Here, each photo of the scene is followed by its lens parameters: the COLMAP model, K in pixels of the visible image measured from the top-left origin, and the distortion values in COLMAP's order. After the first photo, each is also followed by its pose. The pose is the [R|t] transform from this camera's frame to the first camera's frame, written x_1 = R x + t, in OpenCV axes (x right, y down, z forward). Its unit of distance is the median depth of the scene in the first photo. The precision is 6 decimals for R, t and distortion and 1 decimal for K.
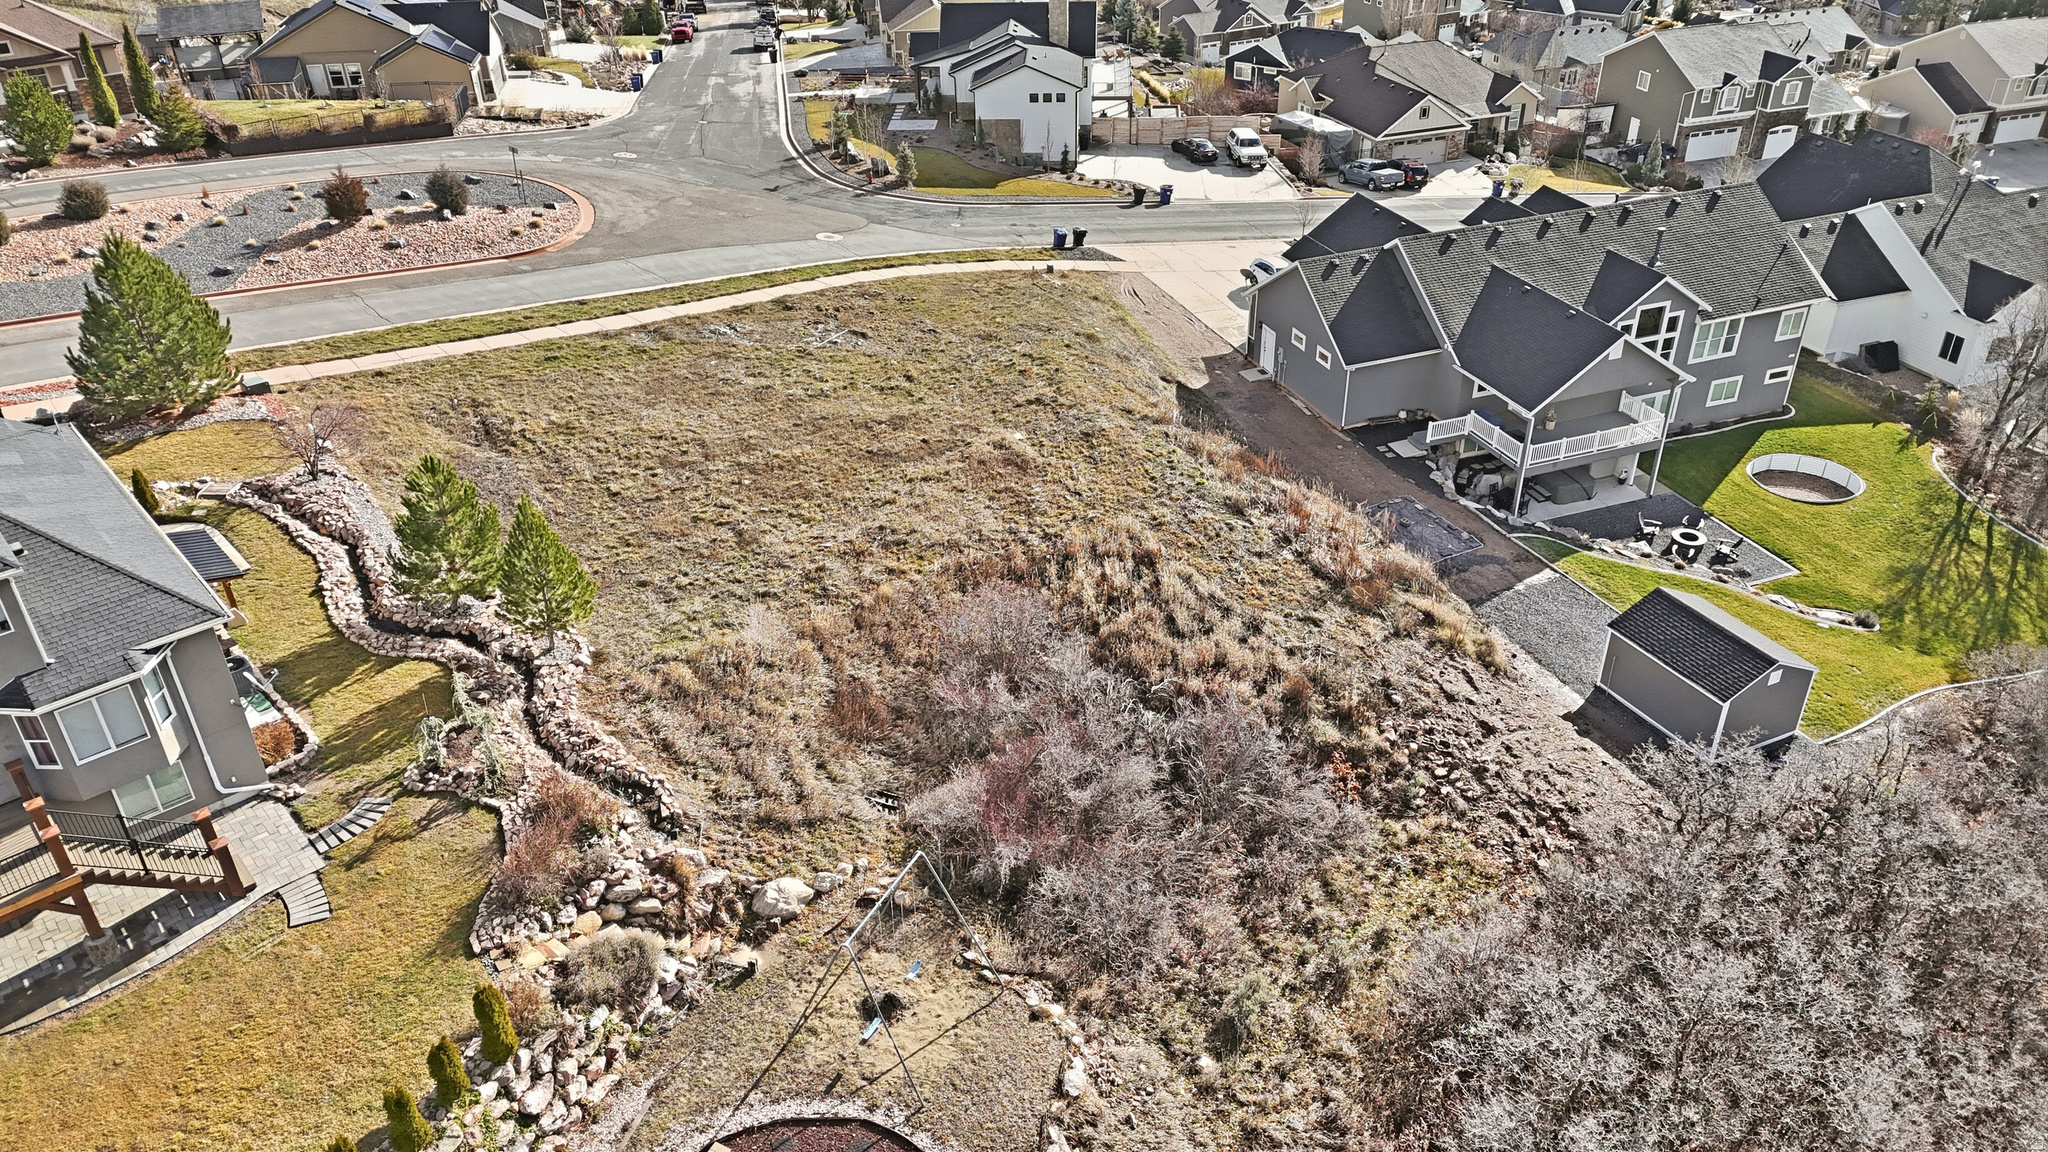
lens RADIAL K [[1493.5, 0, 1024.0], [0, 1493.5, 576.0], [0, 0, 1]] dist [0.079747, -0.073219]
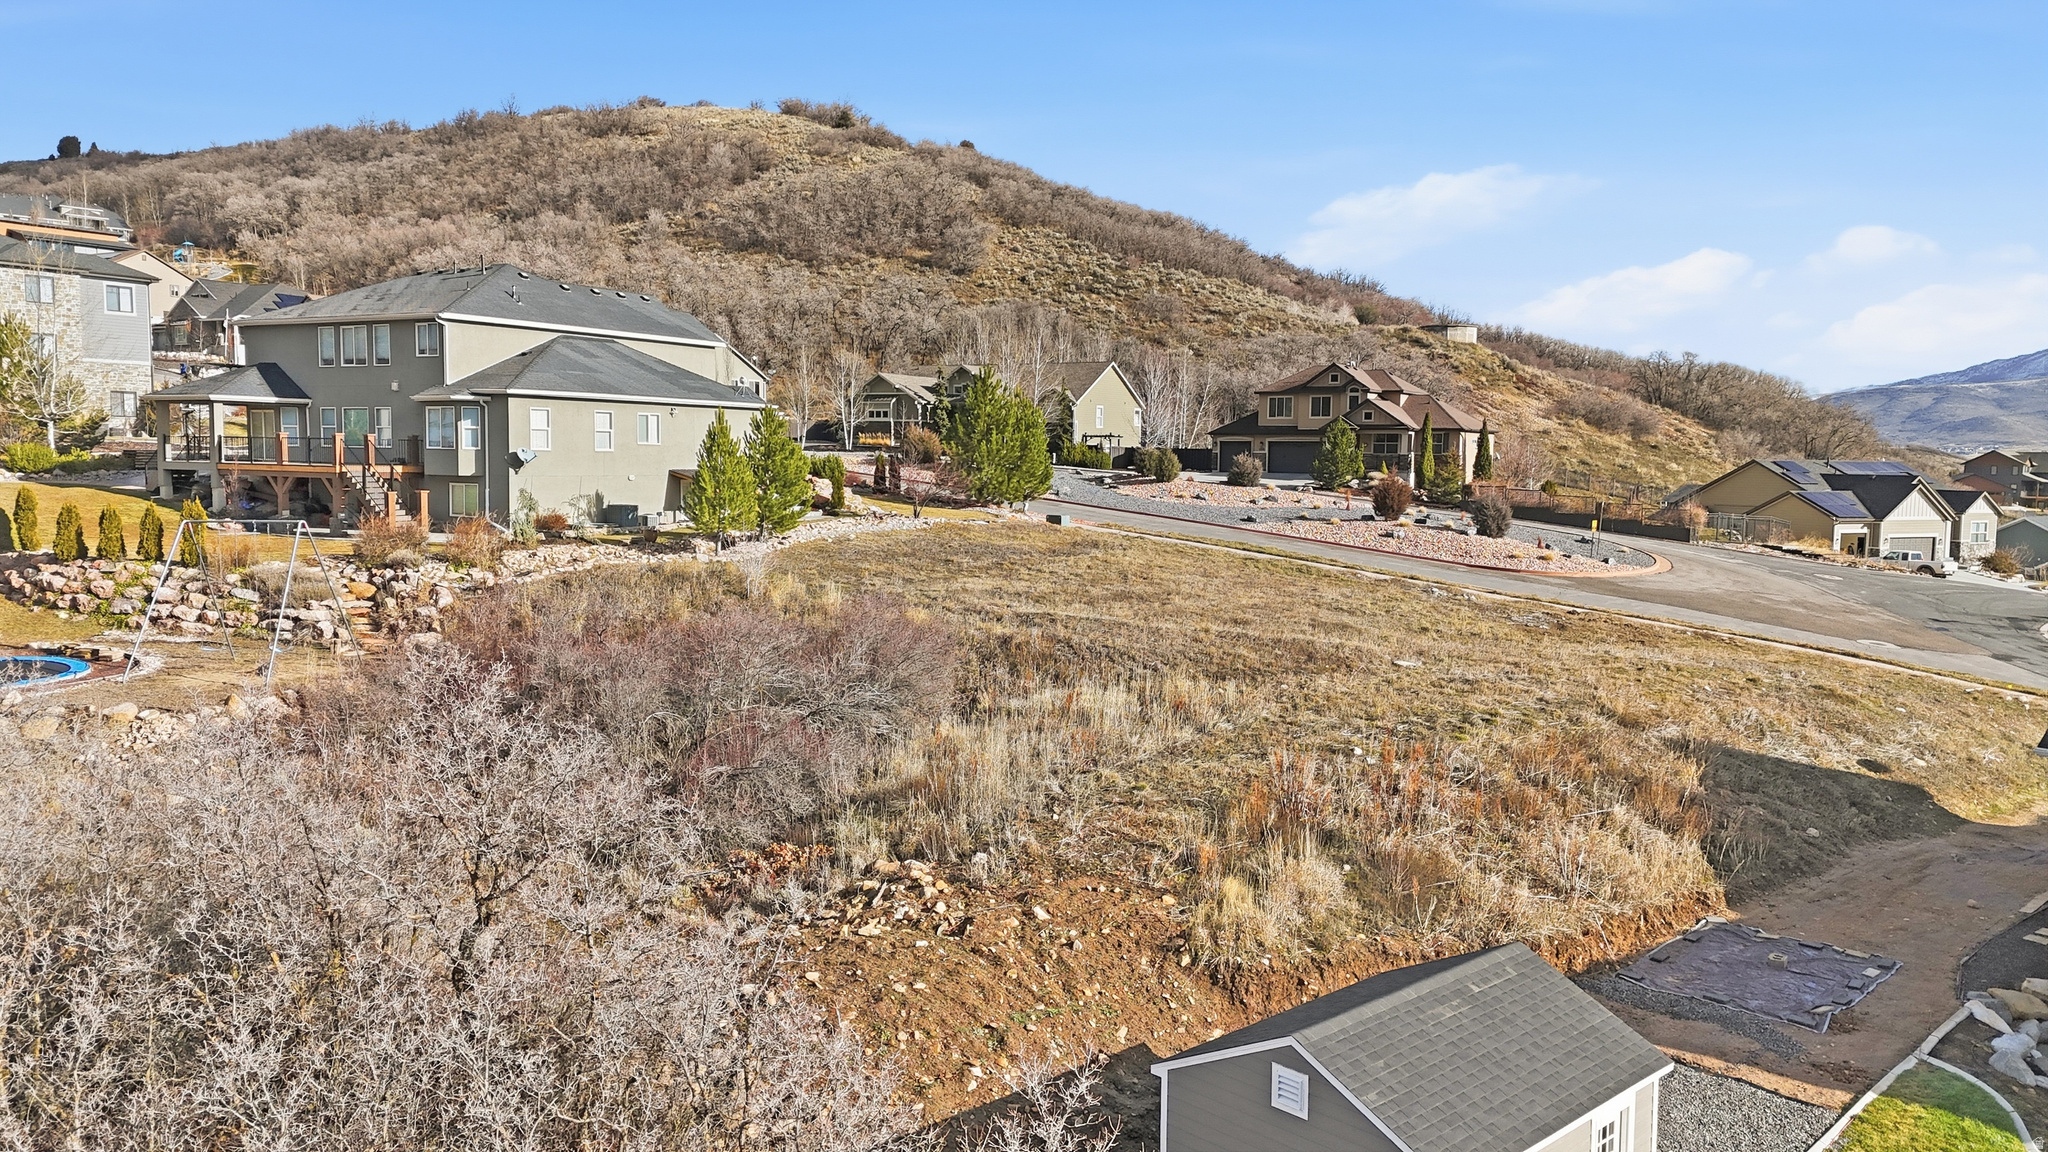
lens RADIAL K [[1491.3, 0, 1024.0], [0, 1491.3, 576.0], [0, 0, 1]] dist [0.091744, -0.093062]
pose [[0.303025, 0.100723, -0.947645, 0.637696], [-0.516483, 0.853052, -0.074485, 0.018617], [0.800888, 0.512013, 0.310518, 0.625573]]
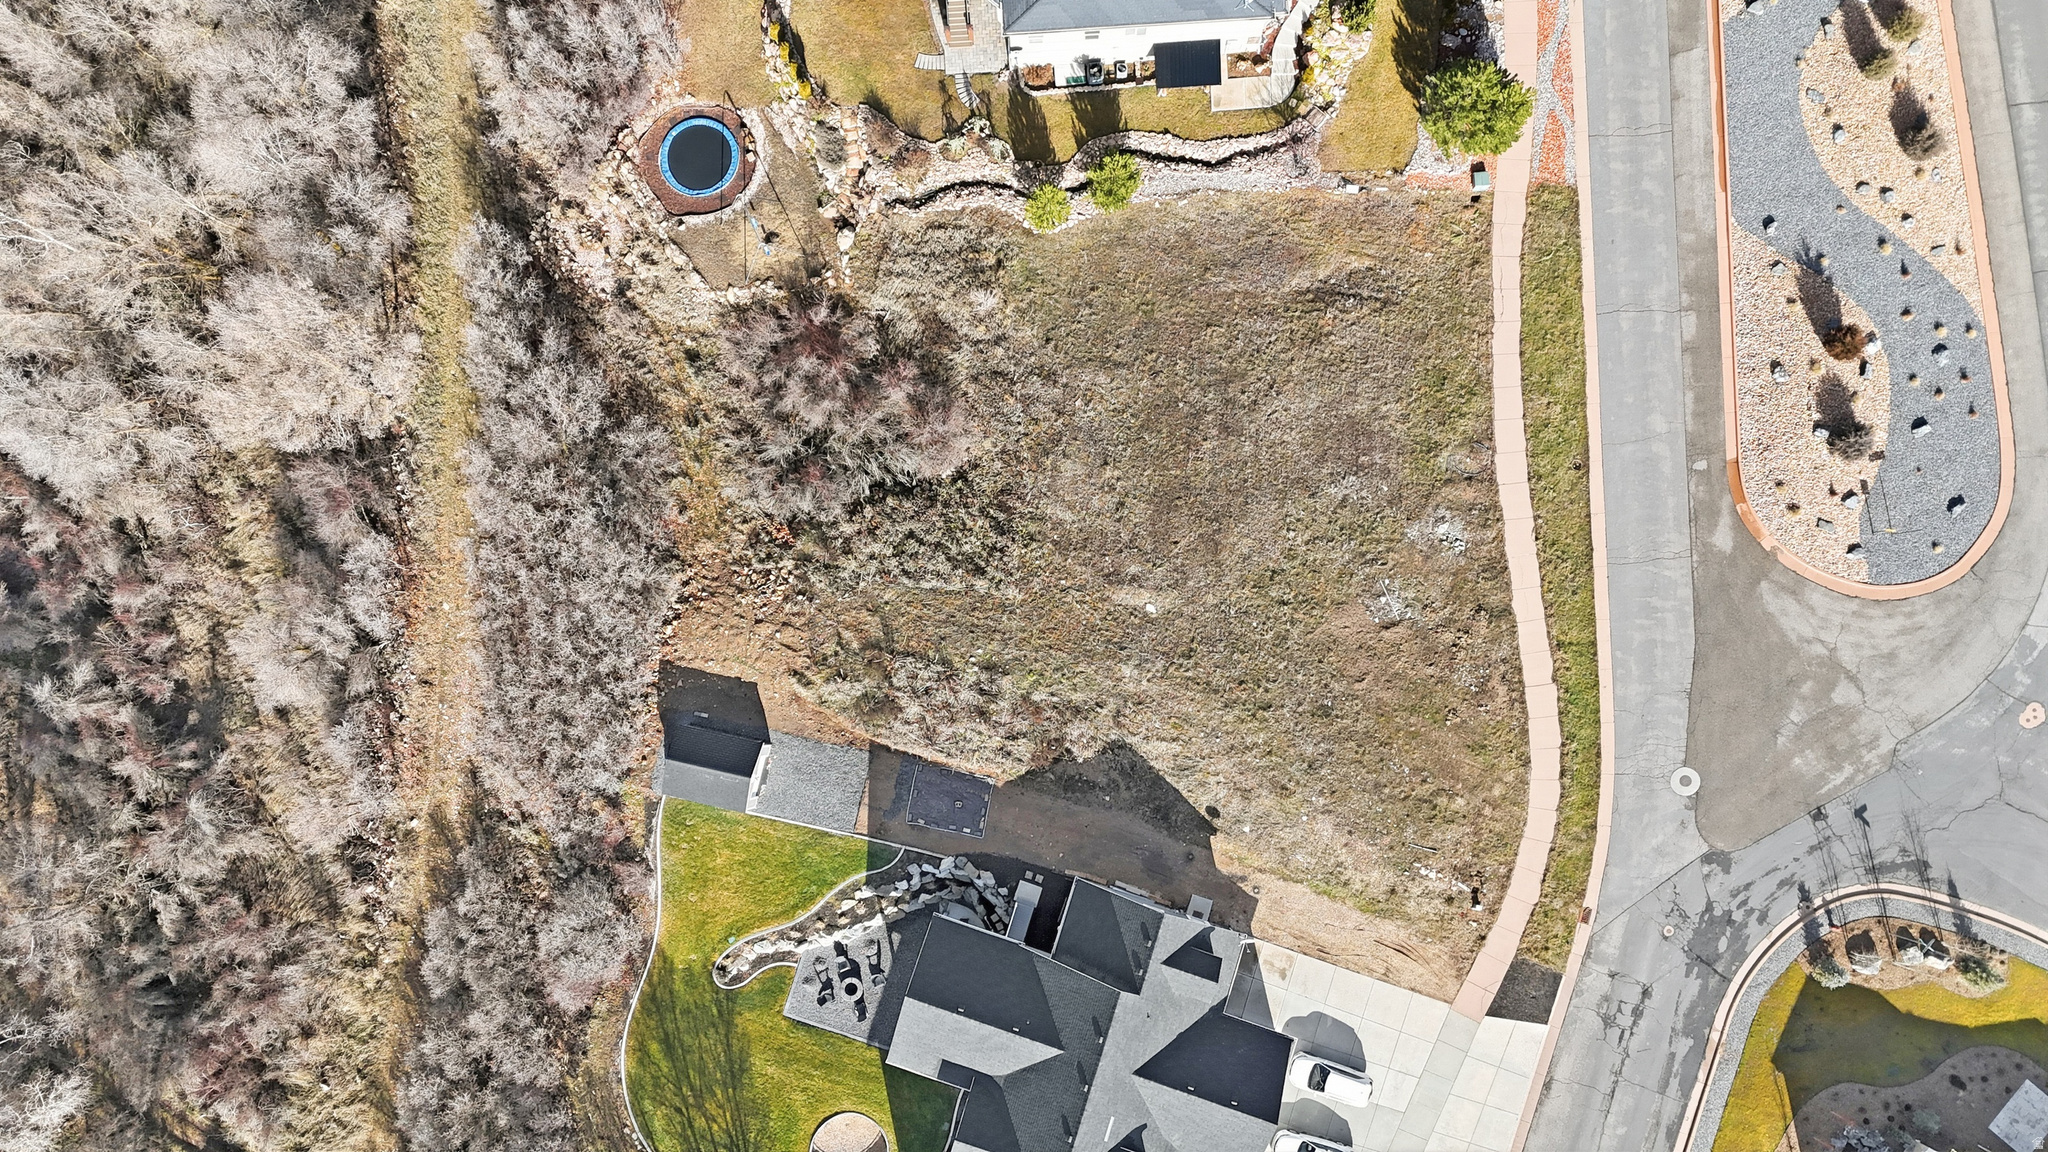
lens RADIAL K [[1491.3, 0, 1024.0], [0, 1491.3, 576.0], [0, 0, 1]] dist [0.091744, -0.093062]
pose [[-0.623264, 0.781196, -0.035698, 0.098992], [-0.380120, -0.262747, 0.886833, -1.309613], [0.683411, 0.566300, 0.460709, 0.268844]]
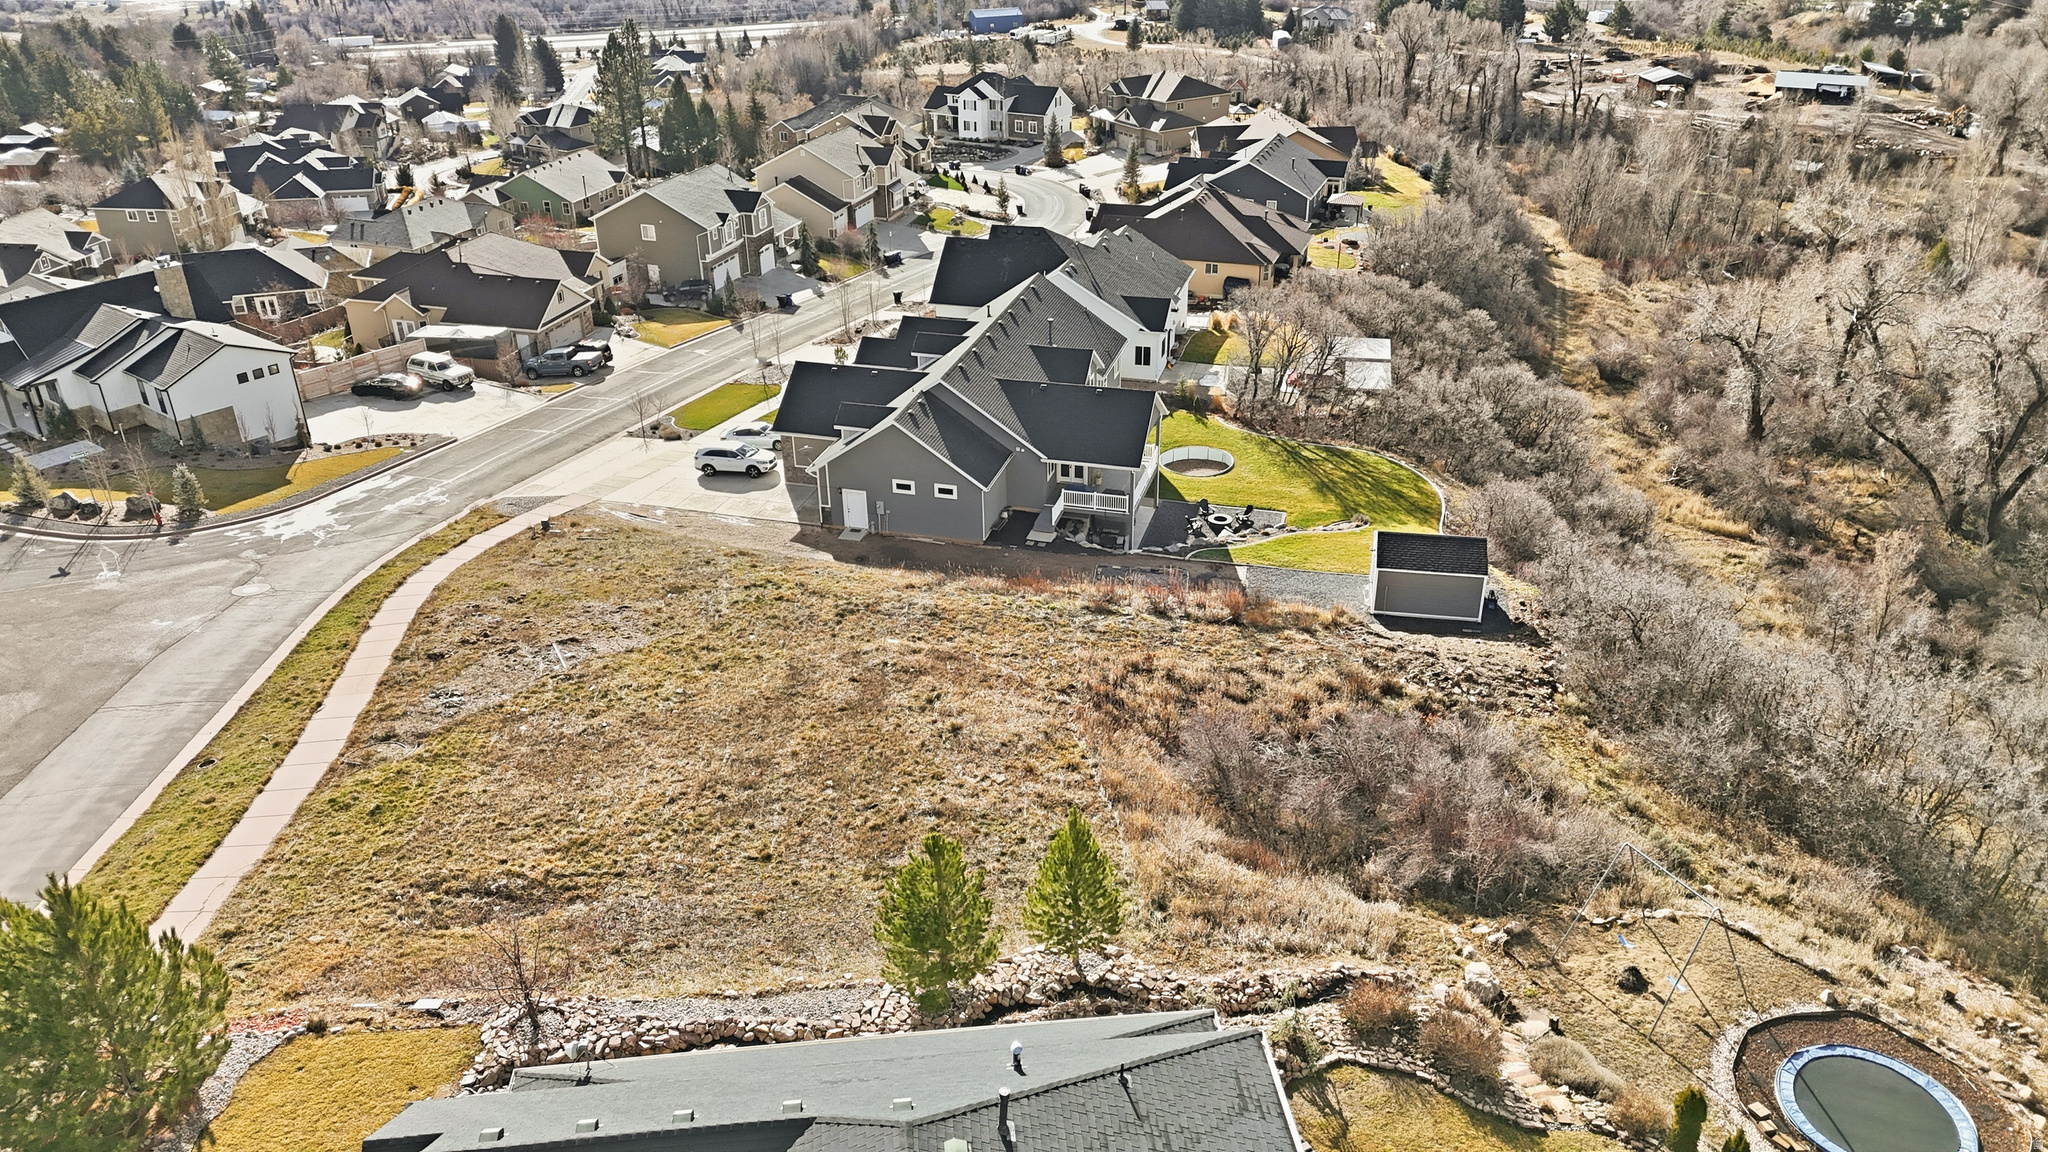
lens RADIAL K [[1491.3, 0, 1024.0], [0, 1491.3, 576.0], [0, 0, 1]] dist [0.091744, -0.093062]
pose [[0.588258, -0.363622, 0.722310, -0.683485], [0.426852, 0.898256, 0.104562, -0.207125], [-0.686841, 0.246810, 0.683619, 0.244220]]
